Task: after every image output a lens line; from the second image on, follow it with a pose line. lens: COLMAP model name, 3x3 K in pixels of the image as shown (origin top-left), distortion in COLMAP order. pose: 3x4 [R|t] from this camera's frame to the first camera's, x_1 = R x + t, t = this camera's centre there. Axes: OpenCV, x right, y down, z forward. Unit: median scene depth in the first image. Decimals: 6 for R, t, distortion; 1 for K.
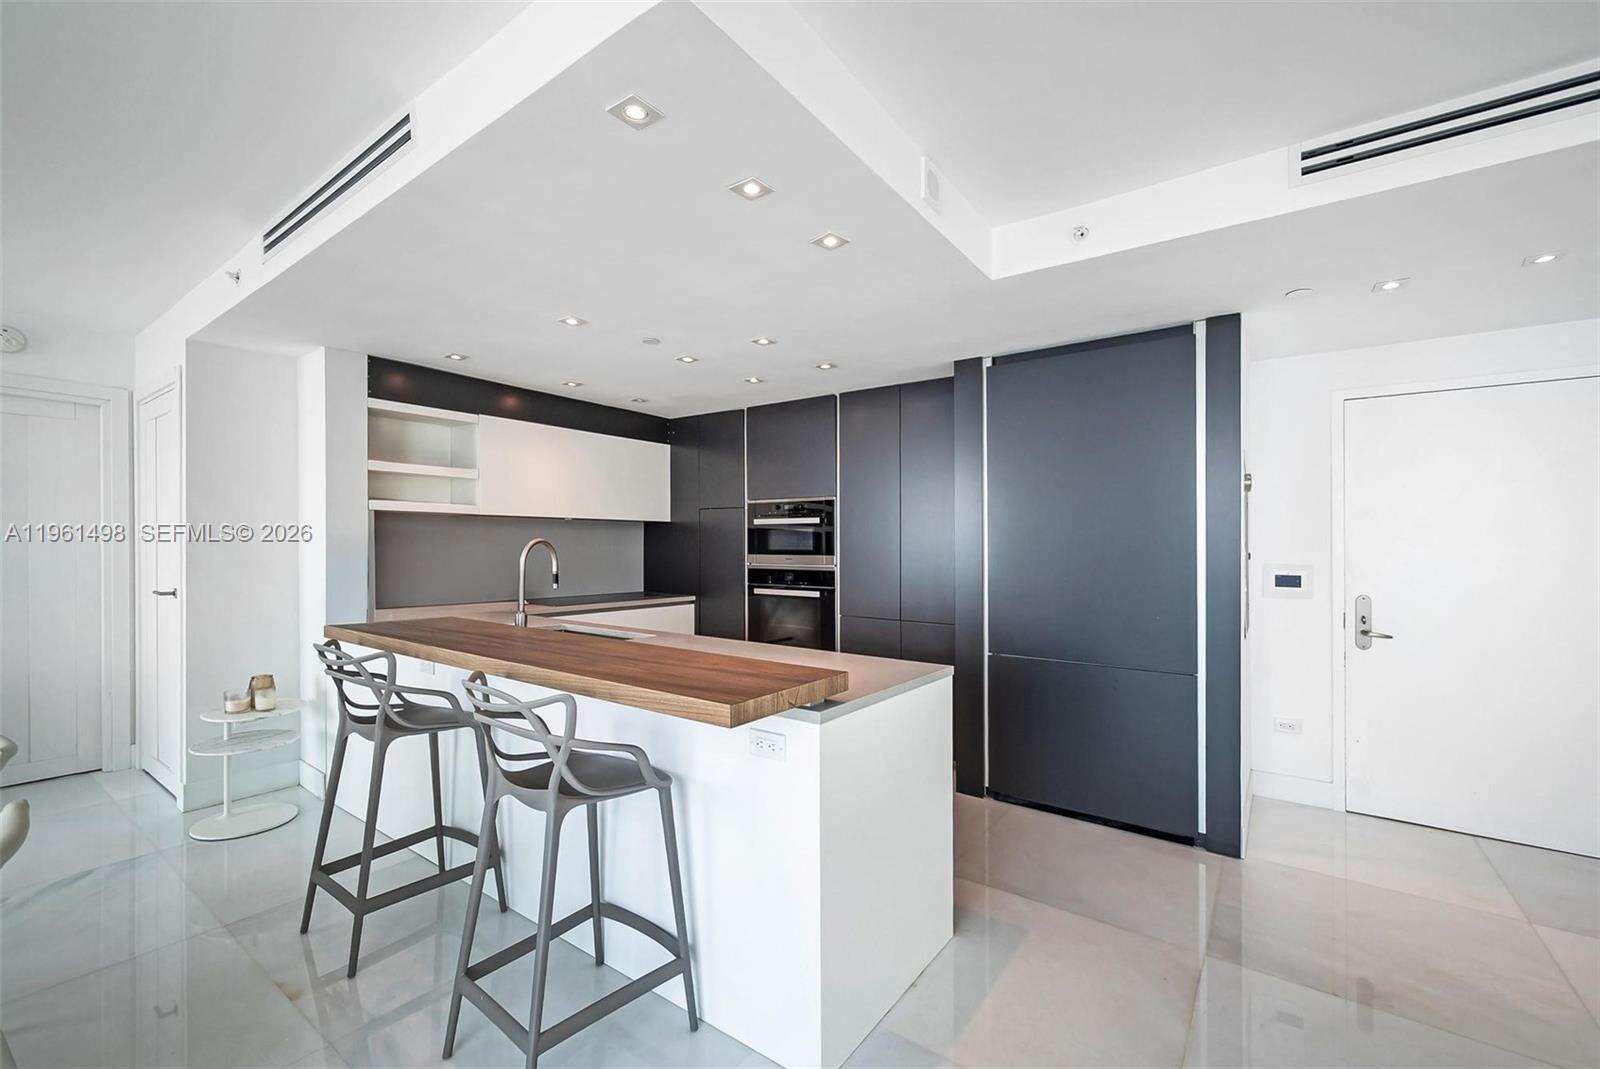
lens RADIAL K [[664.6, 0, 796.2], [0, 664.6, 534.2], [0, 0, 1]] dist [0.000253, 0.000732]
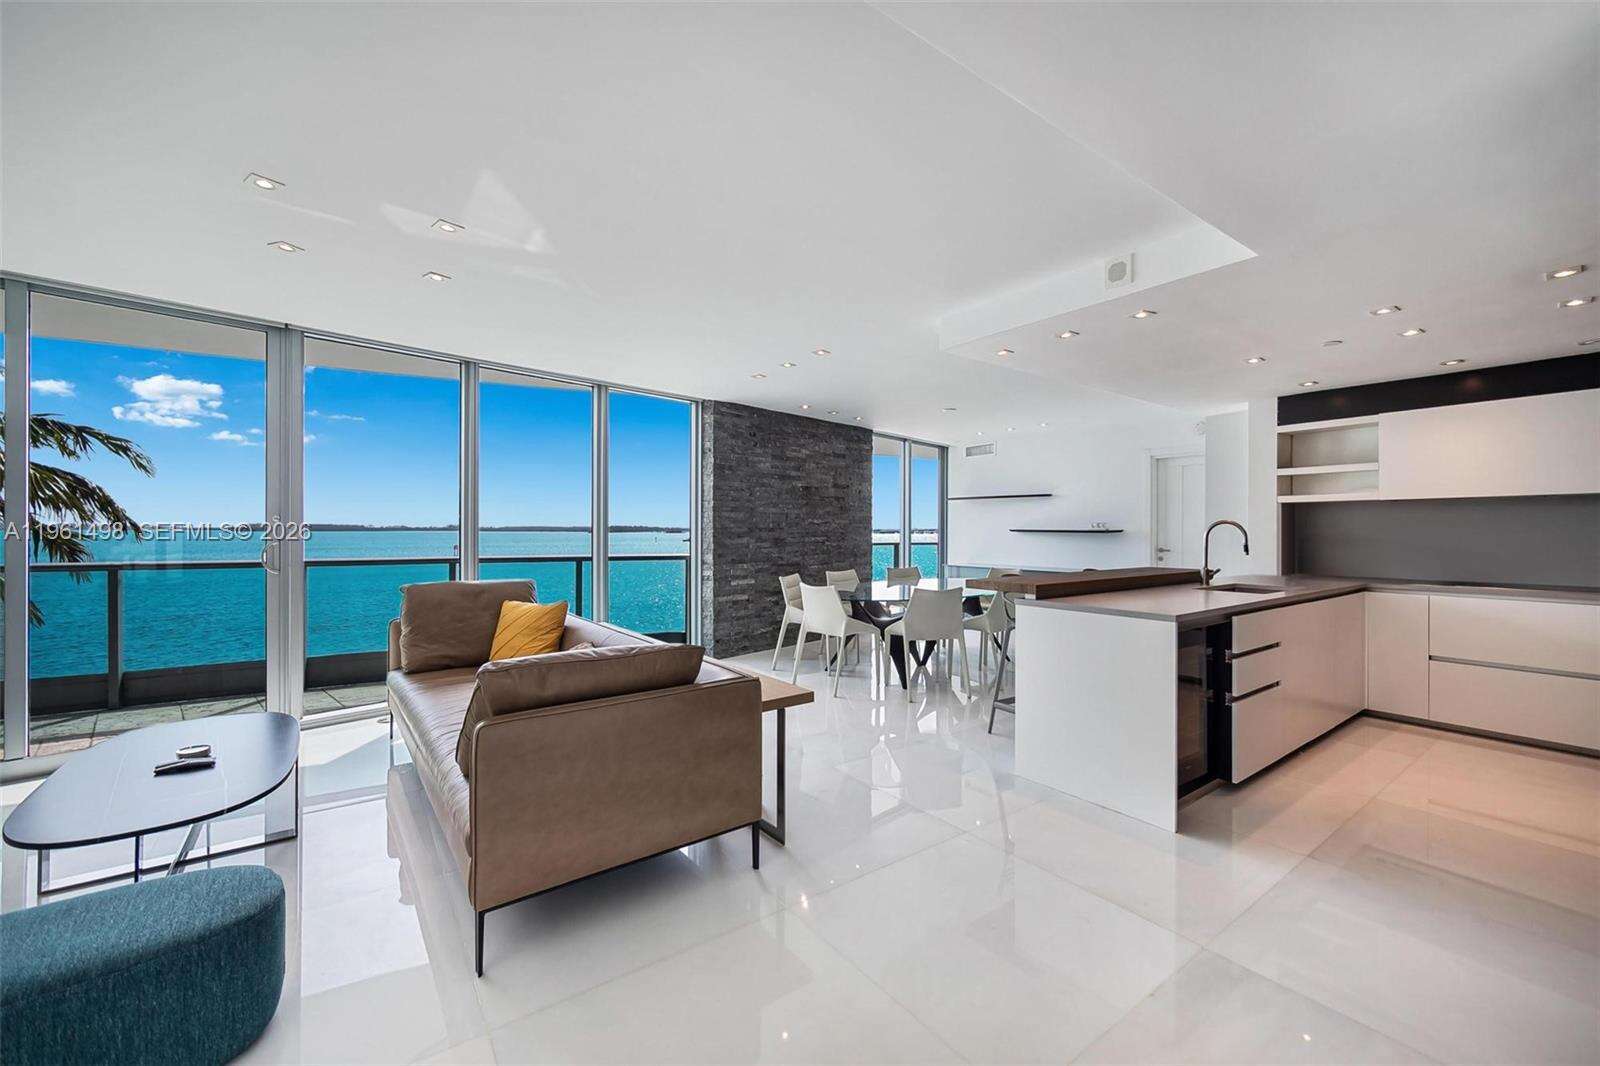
lens RADIAL K [[643.1, 0, 794.3], [0, 643.1, 528.3], [0, 0, 1]] dist [0.002417, 0.000279]
pose [[-0.299247, -0.003747, -0.954168, 1.016158], [0.009876, 0.999927, -0.007024, 0.018142], [0.954125, -0.011526, -0.299188, 0.404686]]
